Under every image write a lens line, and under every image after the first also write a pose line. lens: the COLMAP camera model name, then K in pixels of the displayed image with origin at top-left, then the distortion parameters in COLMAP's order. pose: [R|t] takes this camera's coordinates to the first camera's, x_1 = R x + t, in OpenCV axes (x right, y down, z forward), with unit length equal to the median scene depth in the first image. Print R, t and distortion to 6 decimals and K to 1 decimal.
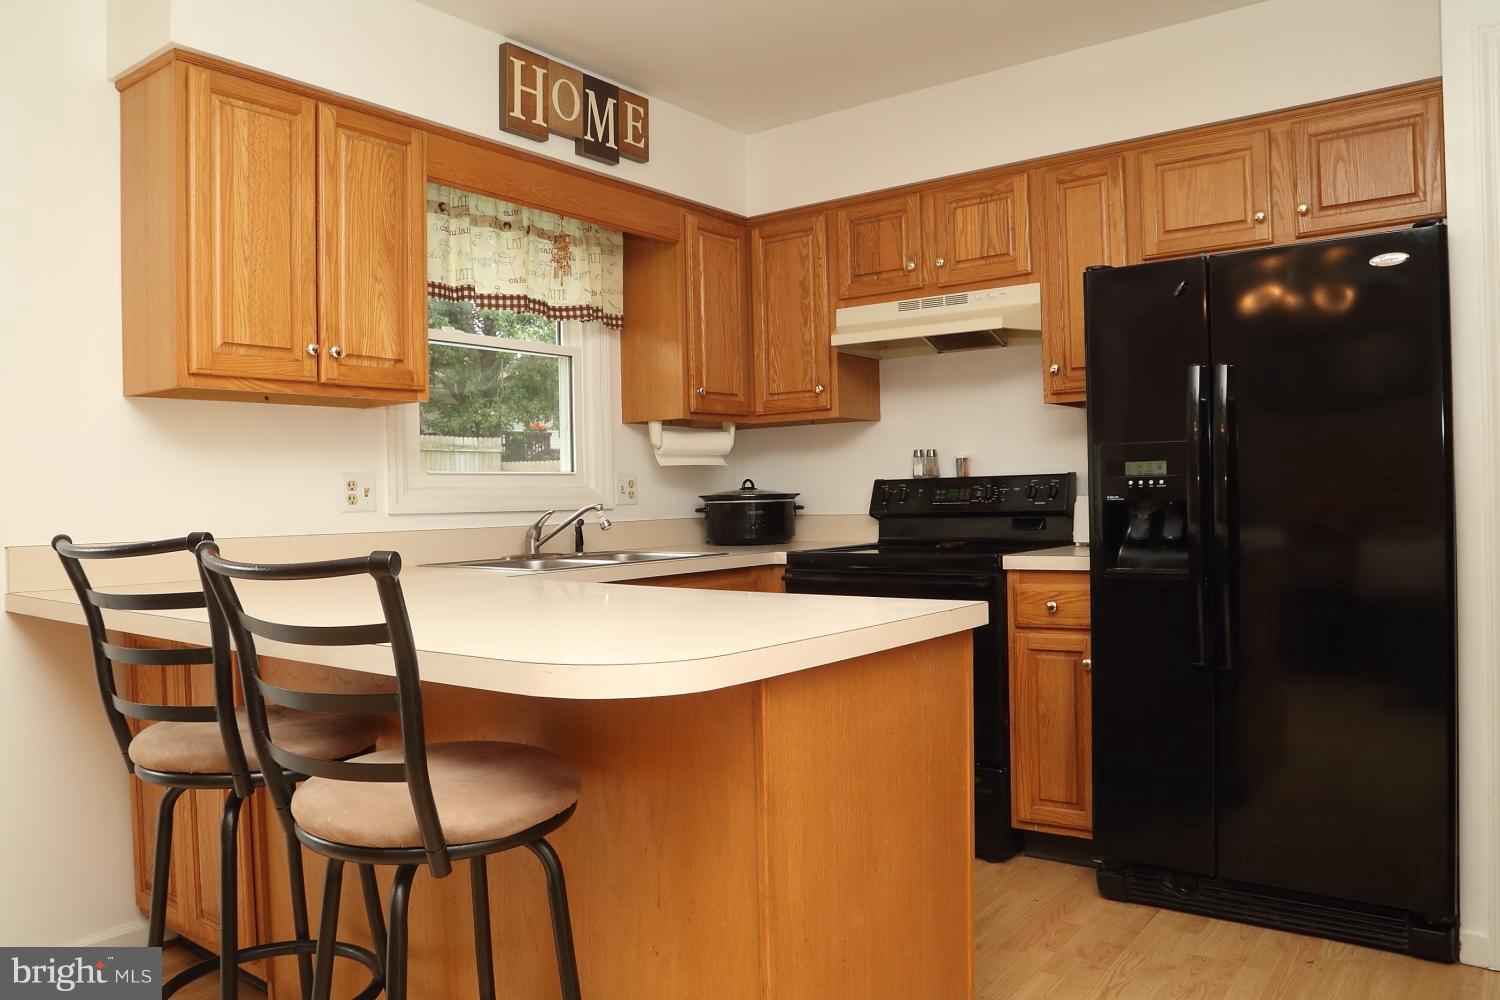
lens RADIAL K [[1108.5, 0, 753.2], [0, 1108.5, 497.6], [0, 0, 1]] dist [-0.052952, 0.004751]
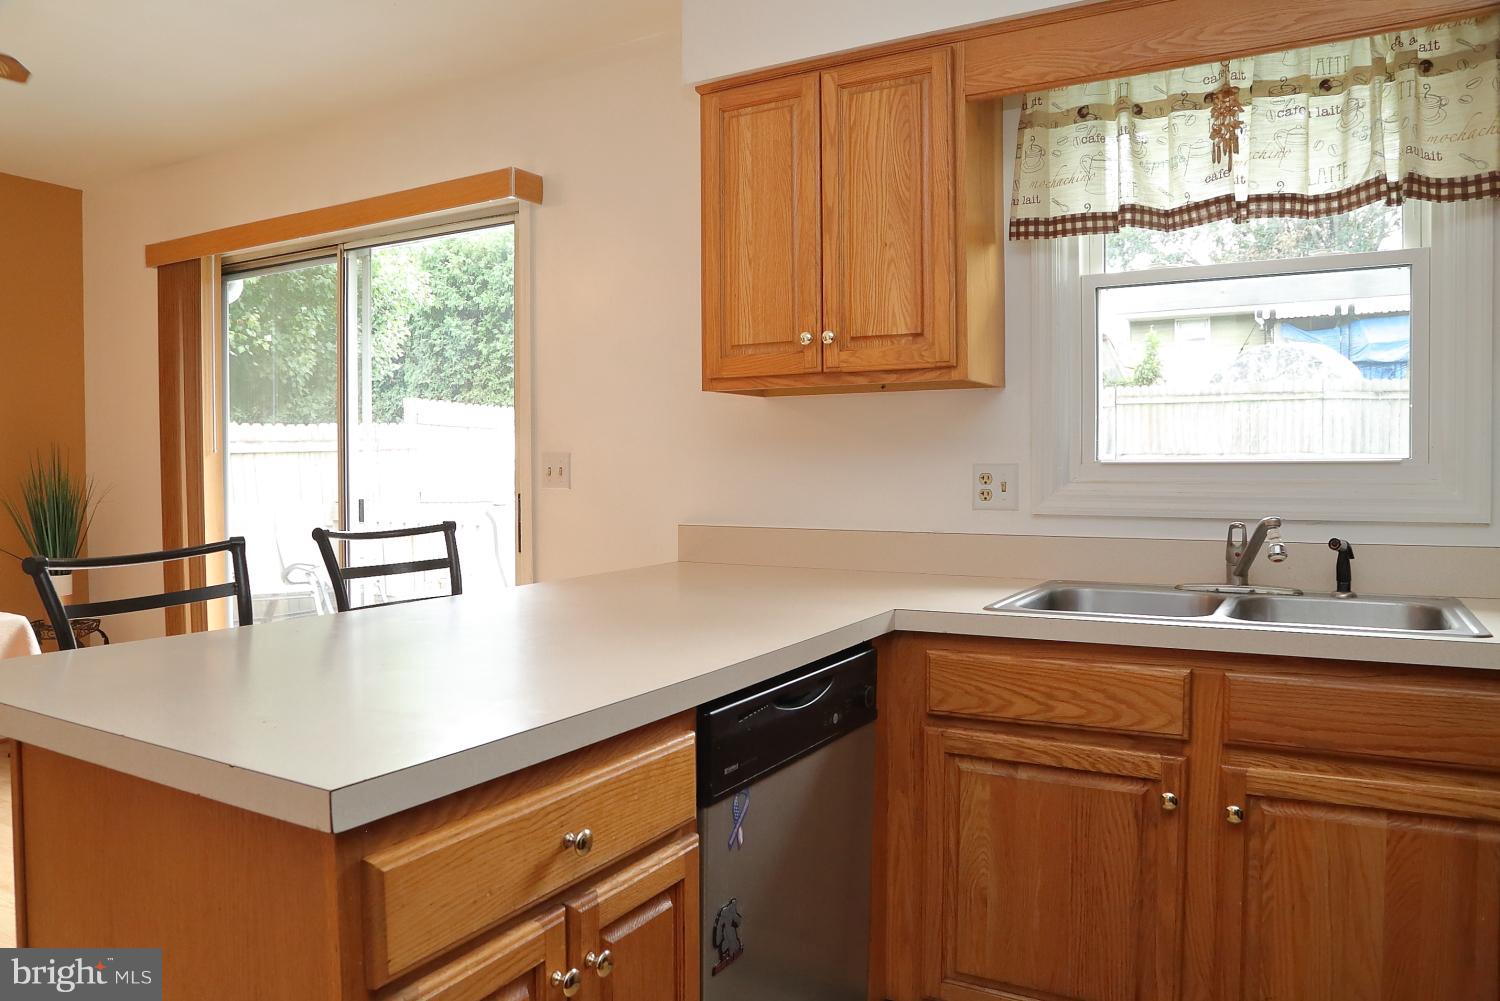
lens RADIAL K [[1048.4, 0, 758.0], [0, 1048.4, 492.8], [0, 0, 1]] dist [-0.112574, 0.067328]
pose [[0.122112, 0.045941, -0.991452, 0.371371], [0.003698, 0.998900, 0.046741, -0.033896], [0.992509, -0.009374, 0.121808, 0.639298]]
